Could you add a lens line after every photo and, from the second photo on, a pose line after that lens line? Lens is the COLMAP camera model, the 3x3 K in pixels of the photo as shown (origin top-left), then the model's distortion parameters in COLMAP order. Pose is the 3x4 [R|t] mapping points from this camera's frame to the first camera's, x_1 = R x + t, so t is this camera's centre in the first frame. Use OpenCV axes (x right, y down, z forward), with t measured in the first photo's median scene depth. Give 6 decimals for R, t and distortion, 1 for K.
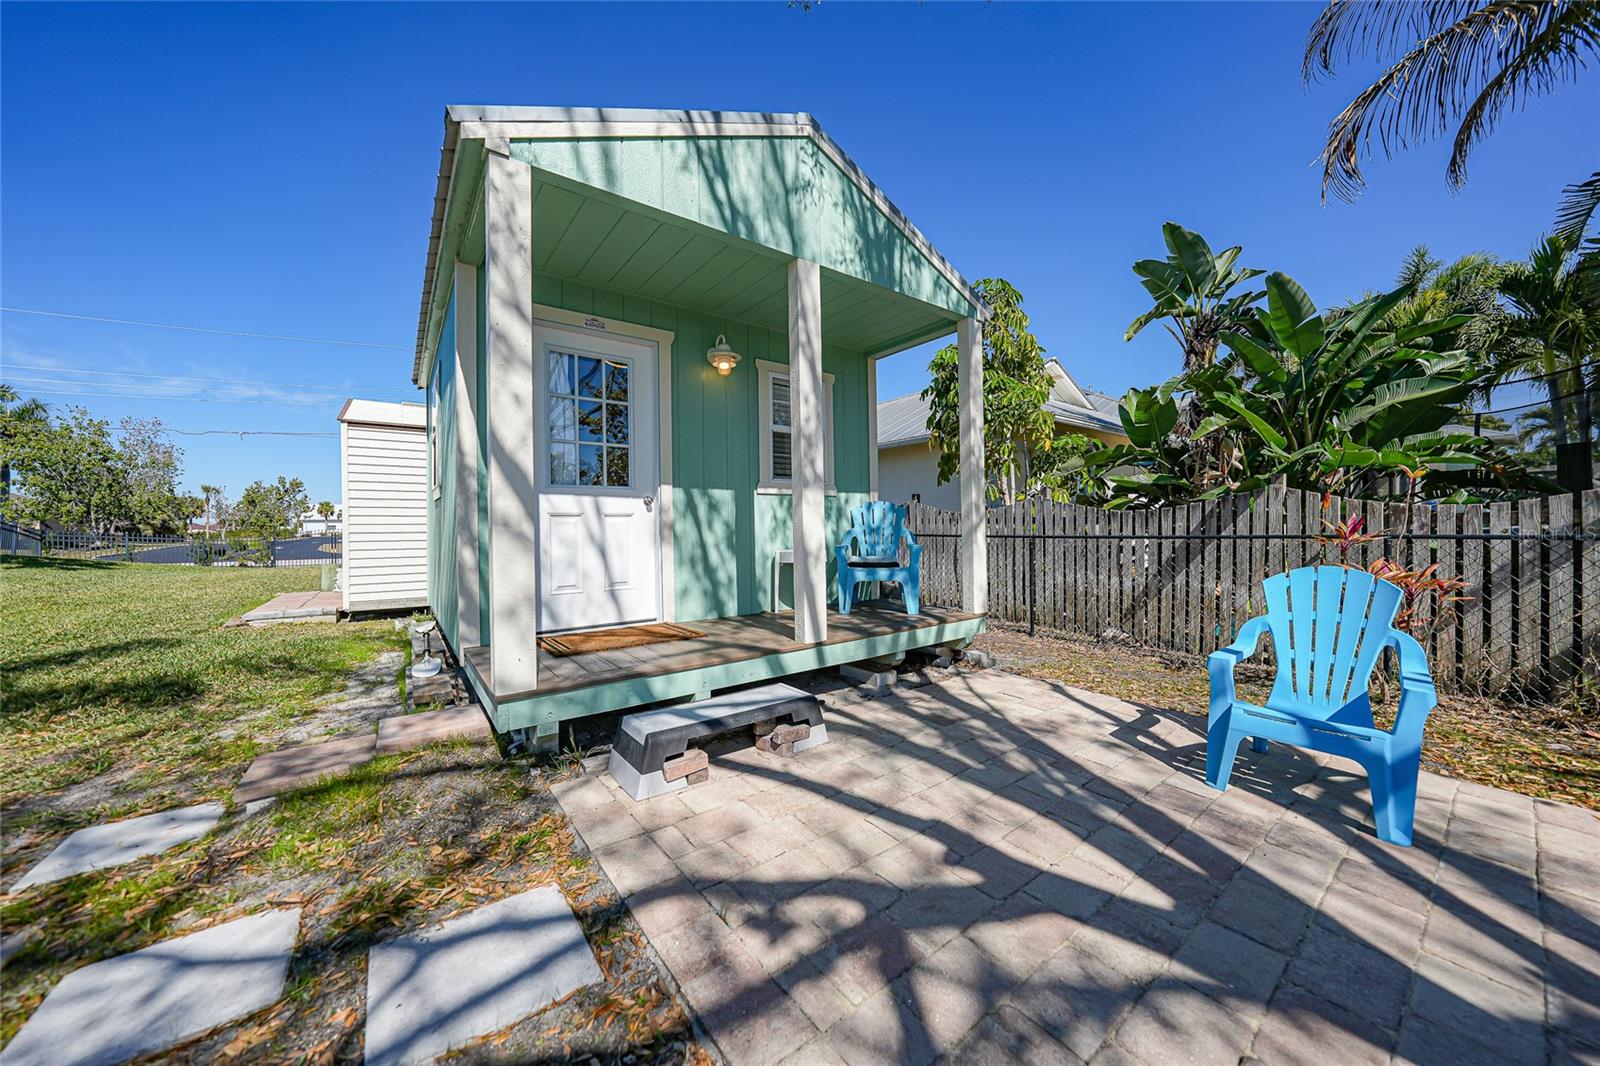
lens RADIAL K [[554.9, 0, 817.4], [0, 554.9, 531.9], [0, 0, 1]] dist [-0.014655, 0.001286]
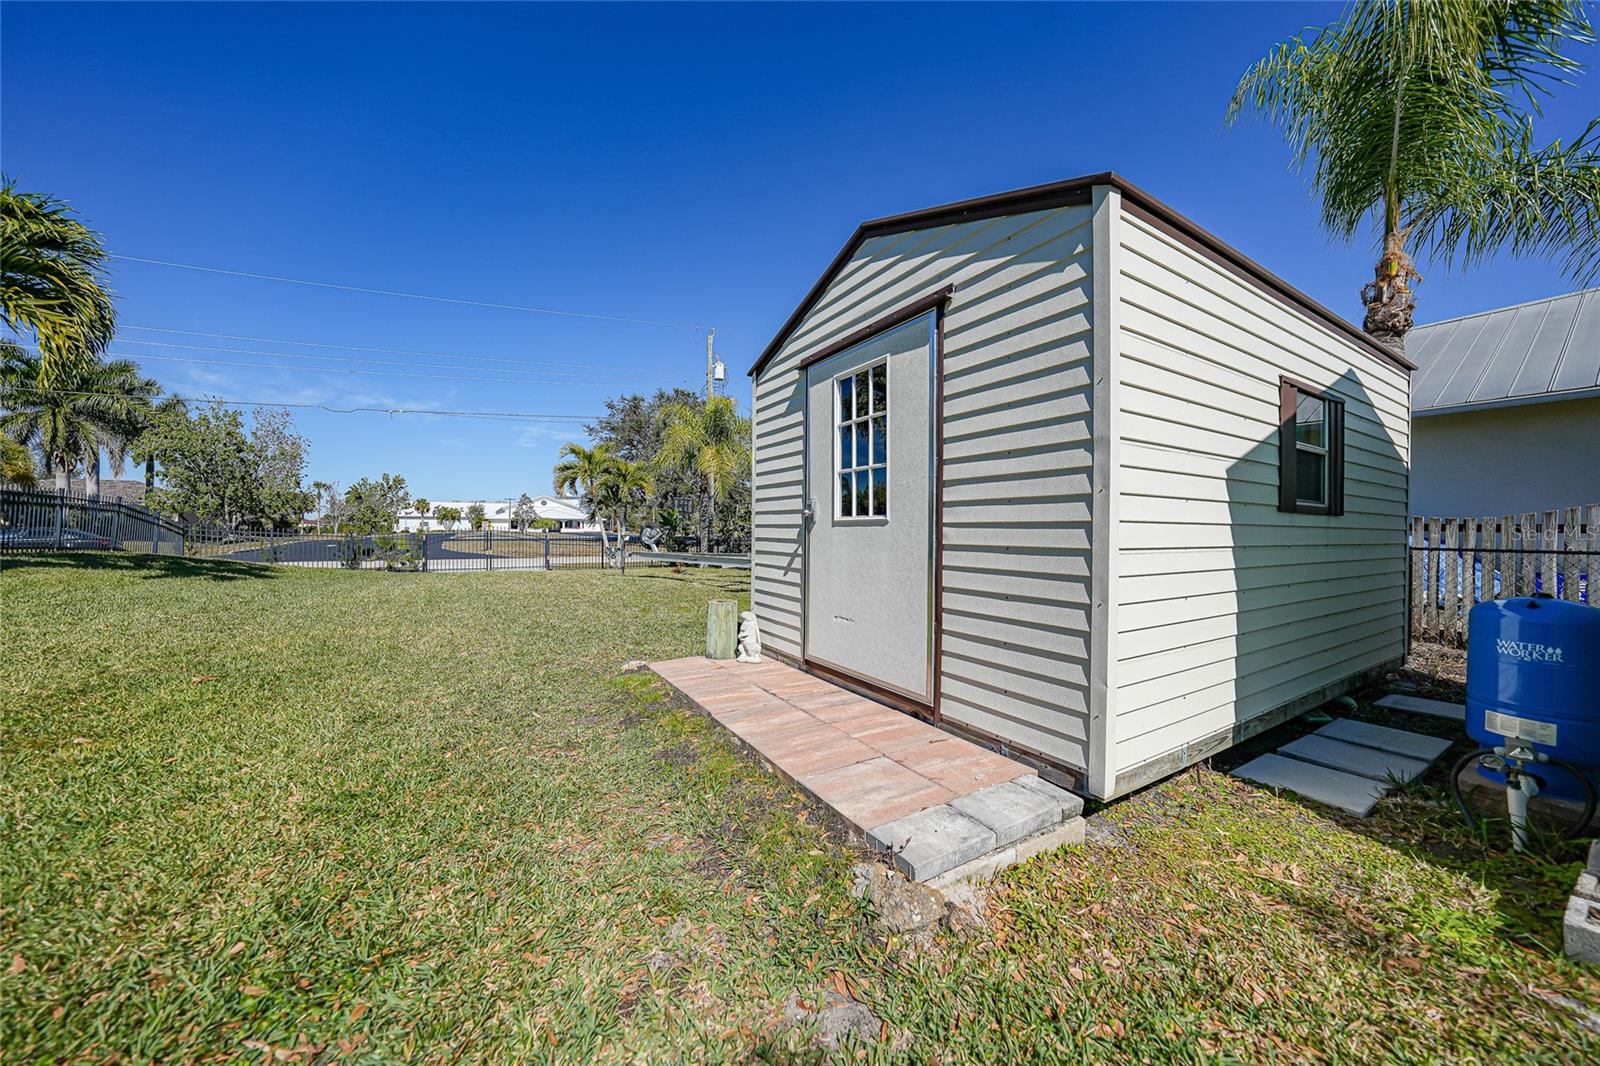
lens RADIAL K [[554.9, 0, 788.4], [0, 554.9, 533.6], [0, 0, 1]] dist [-0.014655, 0.001286]
pose [[0.992705, 0.015545, -0.119565, -0.213202], [-0.015852, 0.999873, -0.001612, 0.000754], [0.119525, 0.003495, 0.992825, 0.143826]]
